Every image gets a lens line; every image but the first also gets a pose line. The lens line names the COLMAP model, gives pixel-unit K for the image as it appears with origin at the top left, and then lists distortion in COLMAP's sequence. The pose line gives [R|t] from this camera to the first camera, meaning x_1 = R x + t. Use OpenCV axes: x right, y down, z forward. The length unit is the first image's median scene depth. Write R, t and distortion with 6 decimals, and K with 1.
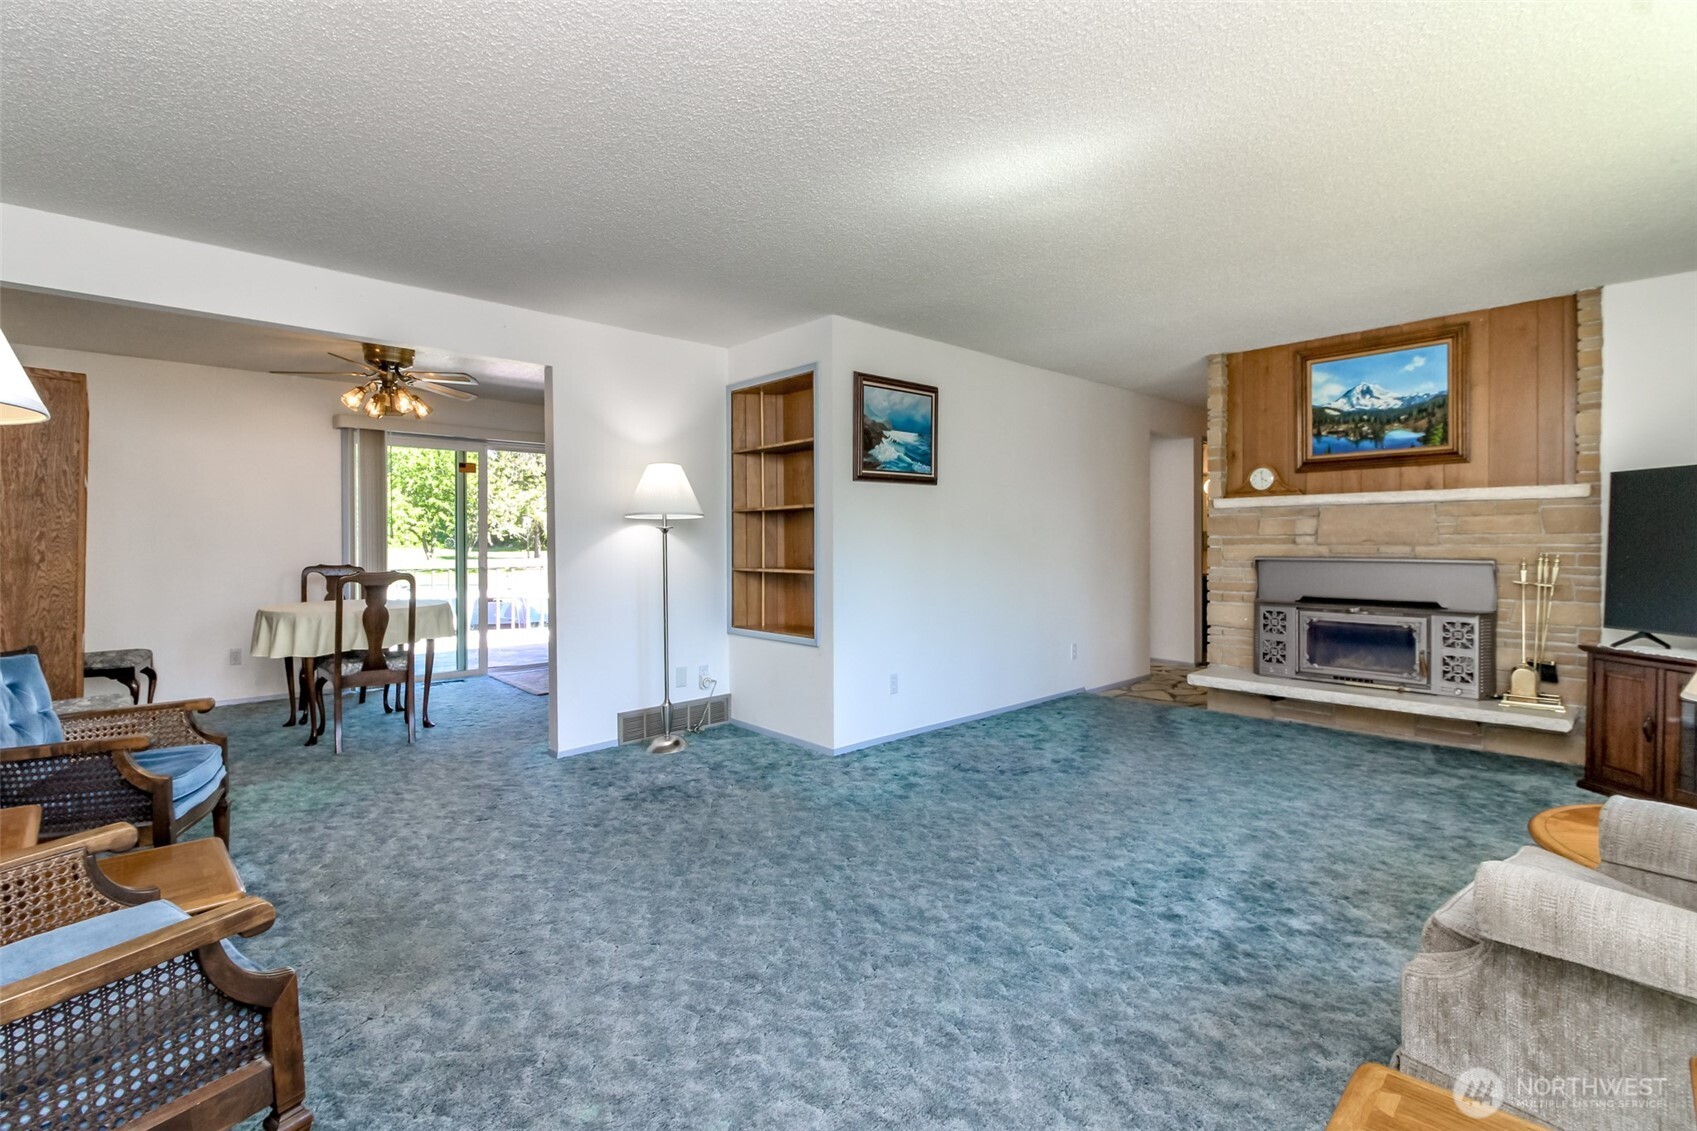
lens RADIAL K [[775.6, 0, 831.0], [0, 775.6, 536.2], [0, 0, 1]] dist [0.013434, -0.006432]
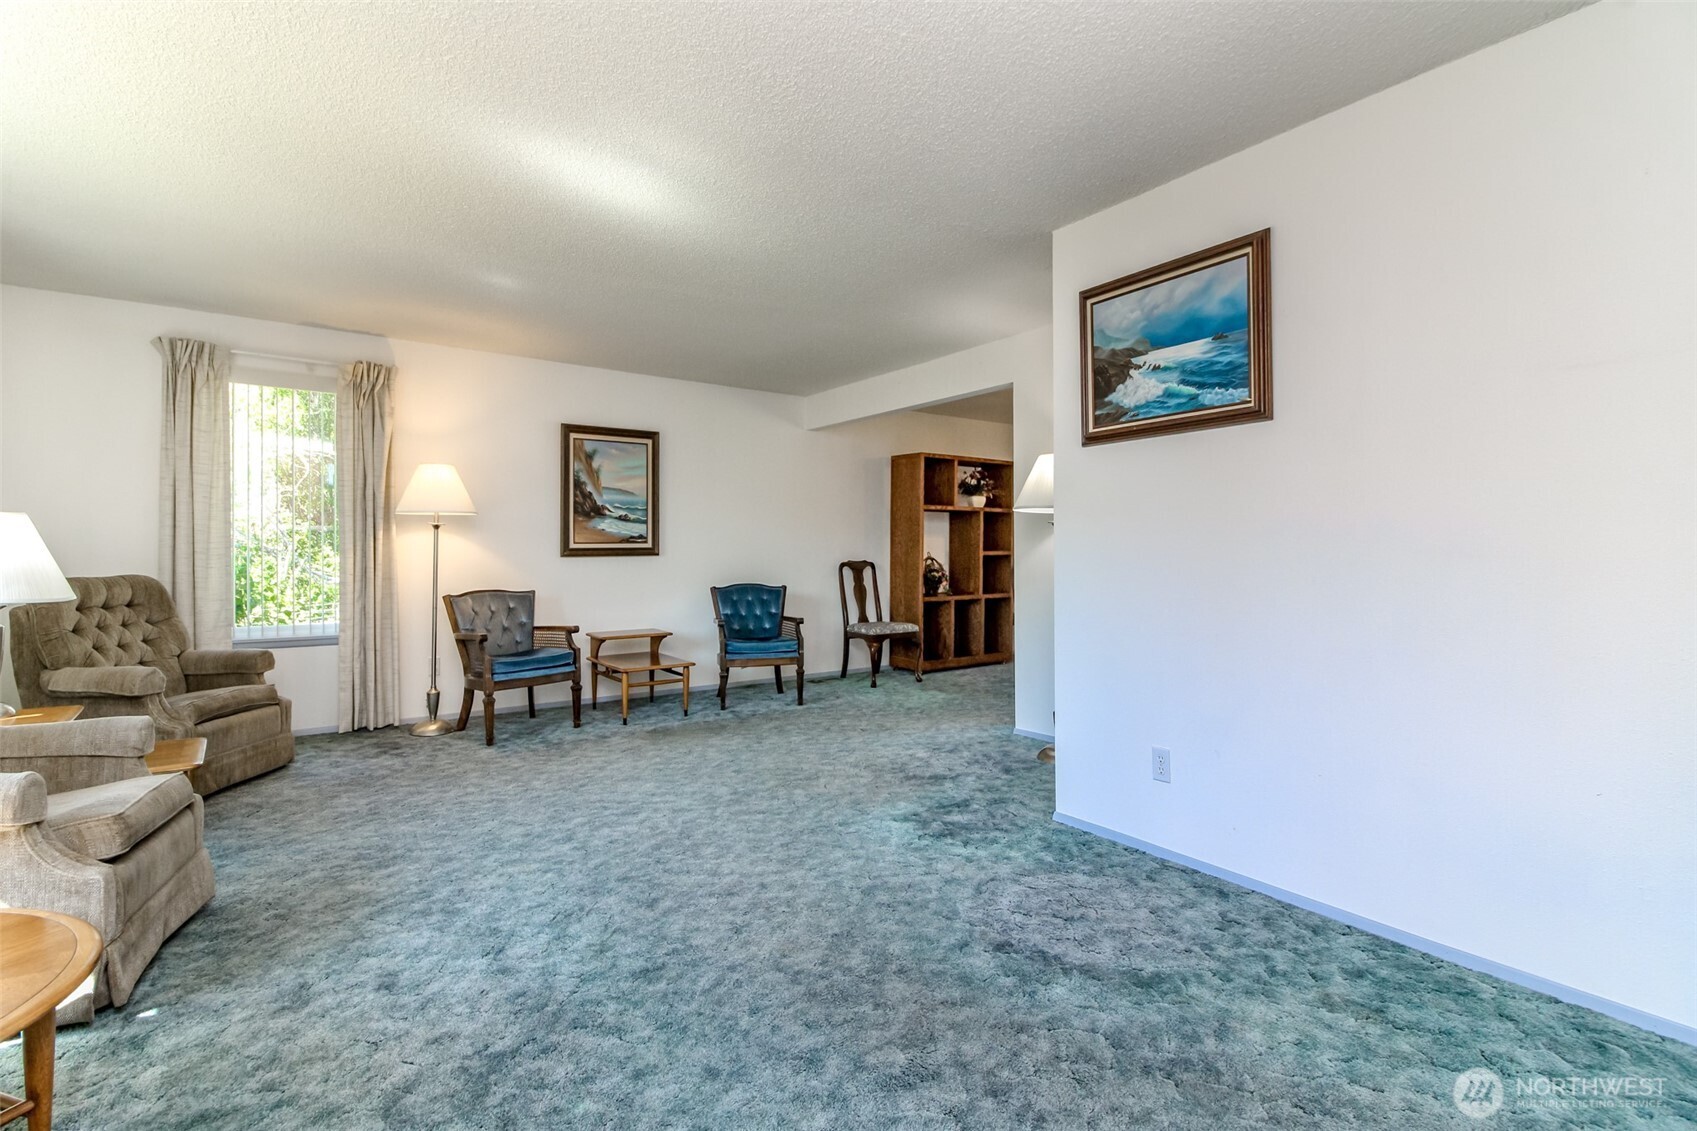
lens RADIAL K [[775.6, 0, 863.7], [0, 775.6, 559.5], [0, 0, 1]] dist [0.013434, -0.006432]
pose [[-0.110265, 0.011539, -0.993835, 0.729450], [0.004864, 0.999927, 0.011070, 0.020697], [0.993890, -0.003613, -0.110313, 0.855060]]
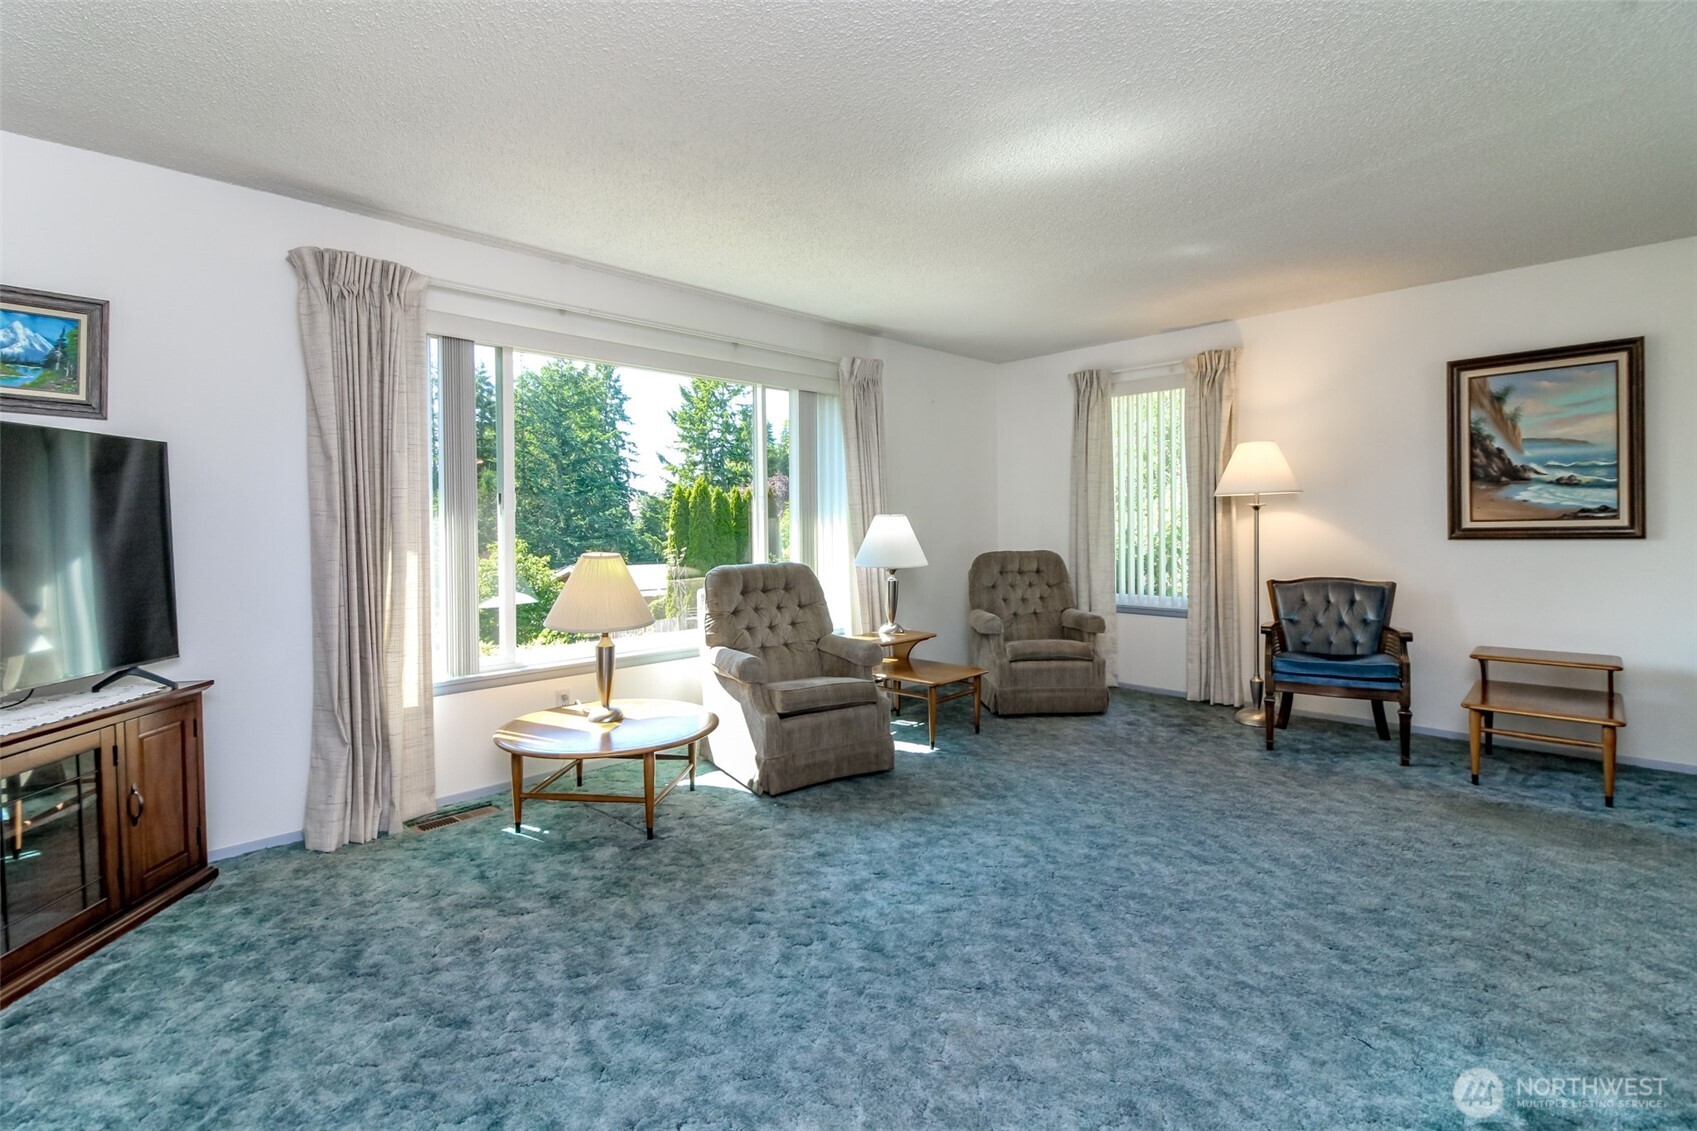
lens RADIAL K [[775.6, 0, 810.5], [0, 775.6, 525.1], [0, 0, 1]] dist [0.013434, -0.006432]
pose [[-0.999877, 0.012092, -0.010032, 0.336442], [0.012133, 0.999918, -0.004054, 0.005462], [0.009982, -0.004175, -0.999941, 1.158029]]
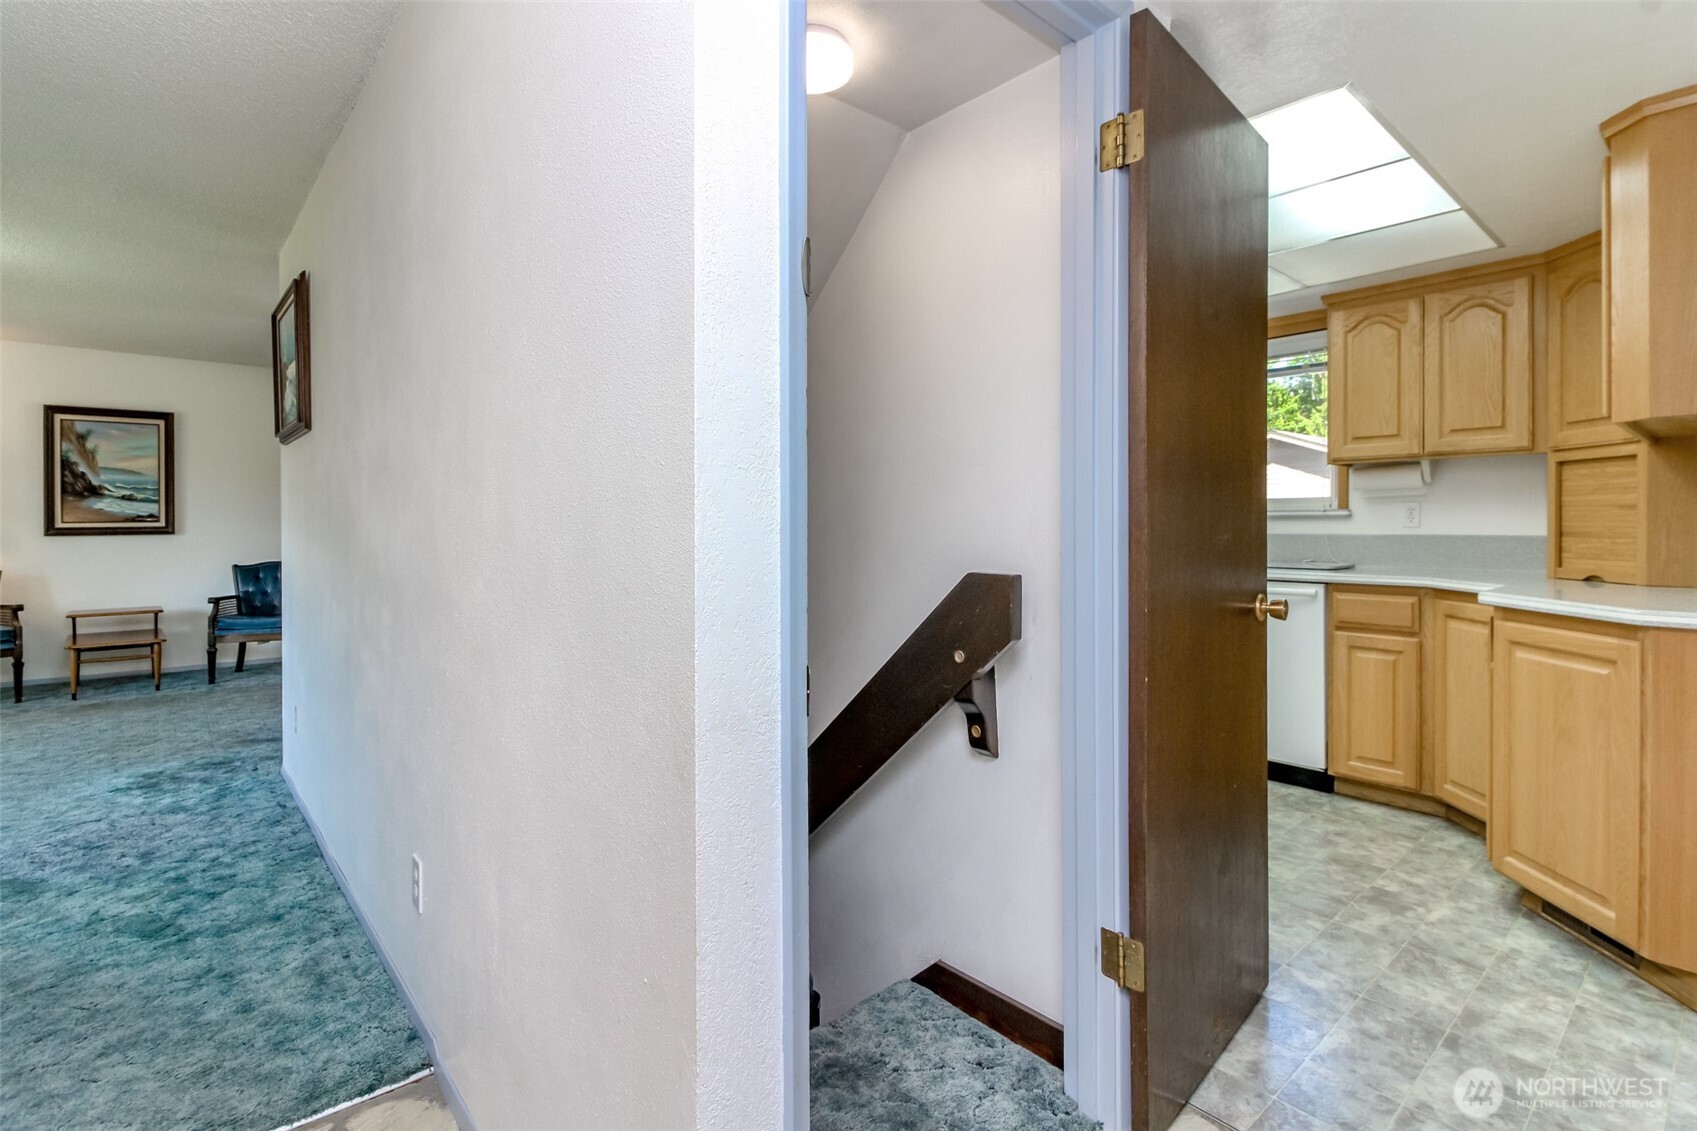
lens RADIAL K [[795.2, 0, 870.1], [0, 795.2, 534.1], [0, 0, 1]] dist [-0.002366, -0.003503]
pose [[-0.003167, 0.013450, -0.999905, 0.821777], [0.002613, 0.999906, 0.013441, 0.011294], [0.999992, -0.002571, -0.003202, 1.559007]]
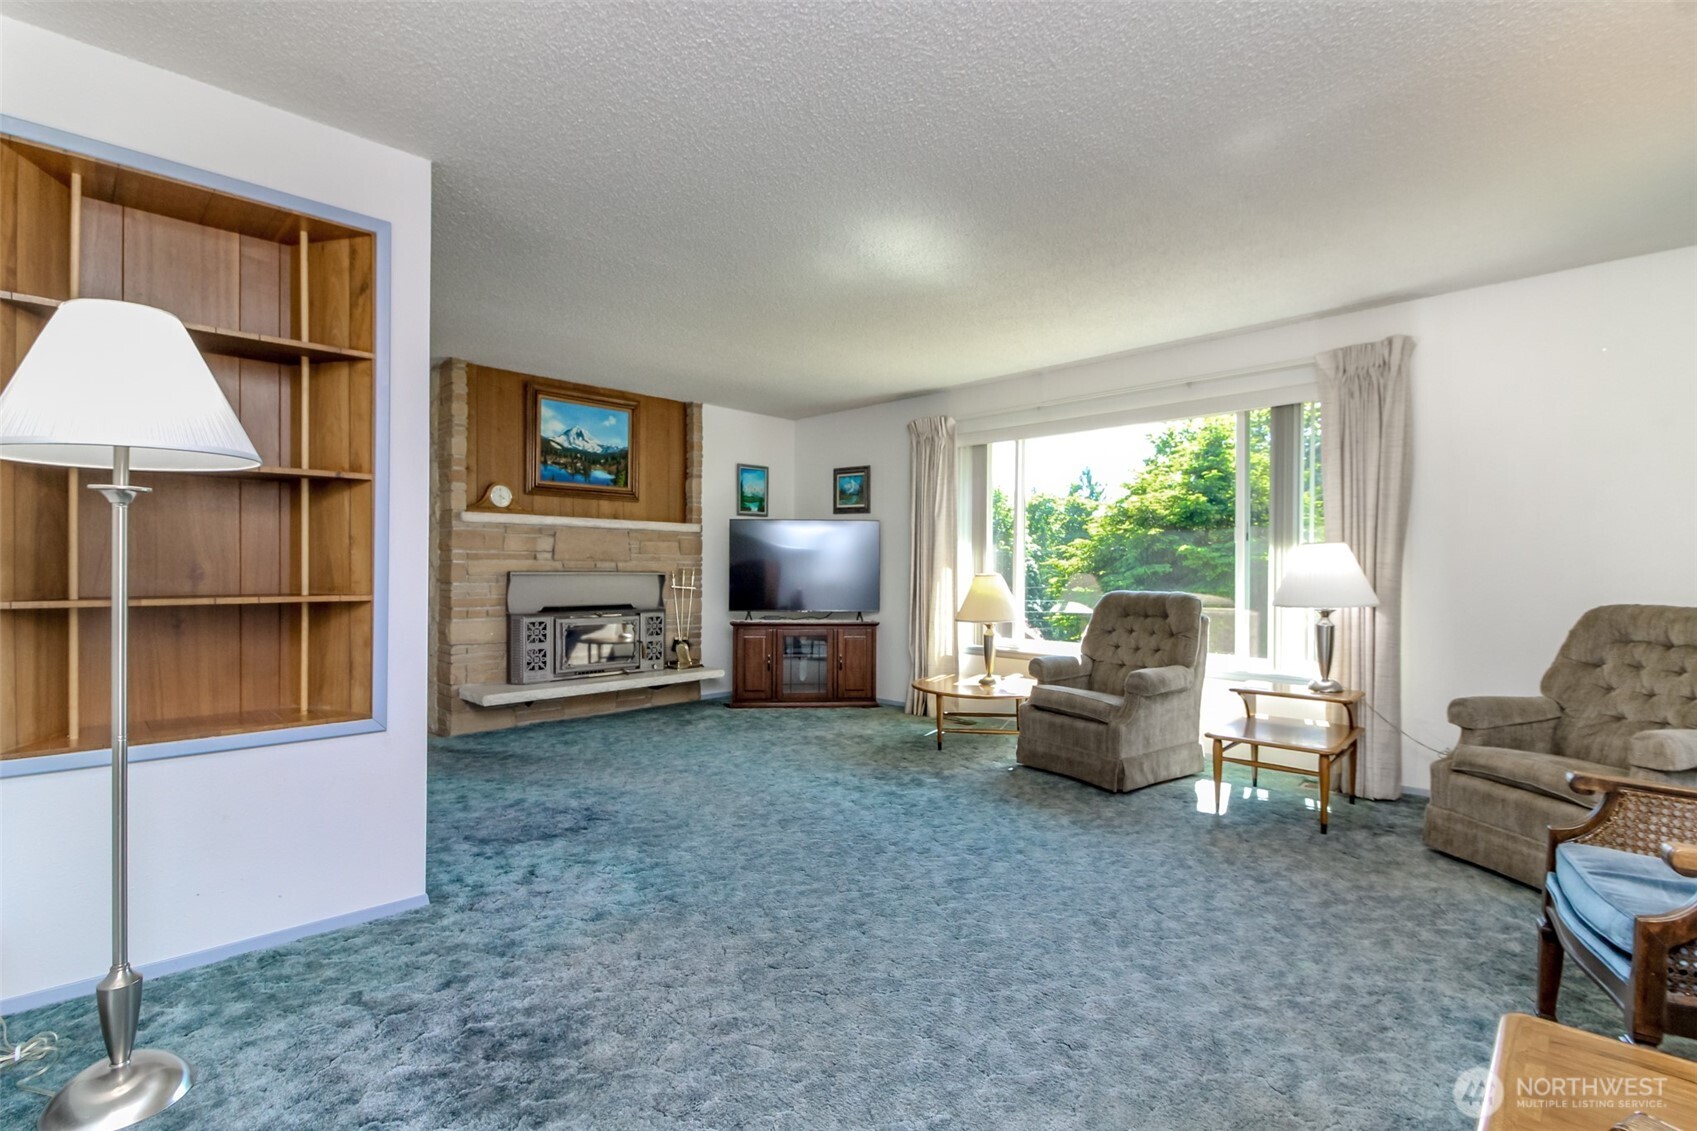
lens RADIAL K [[775.6, 0, 874.2], [0, 775.6, 569.2], [0, 0, 1]] dist [0.013434, -0.006432]
pose [[-0.062700, 0.001606, 0.998031, -0.581826], [-0.012918, 0.999914, -0.002420, 0.022163], [-0.997949, -0.013045, -0.062674, 0.661750]]
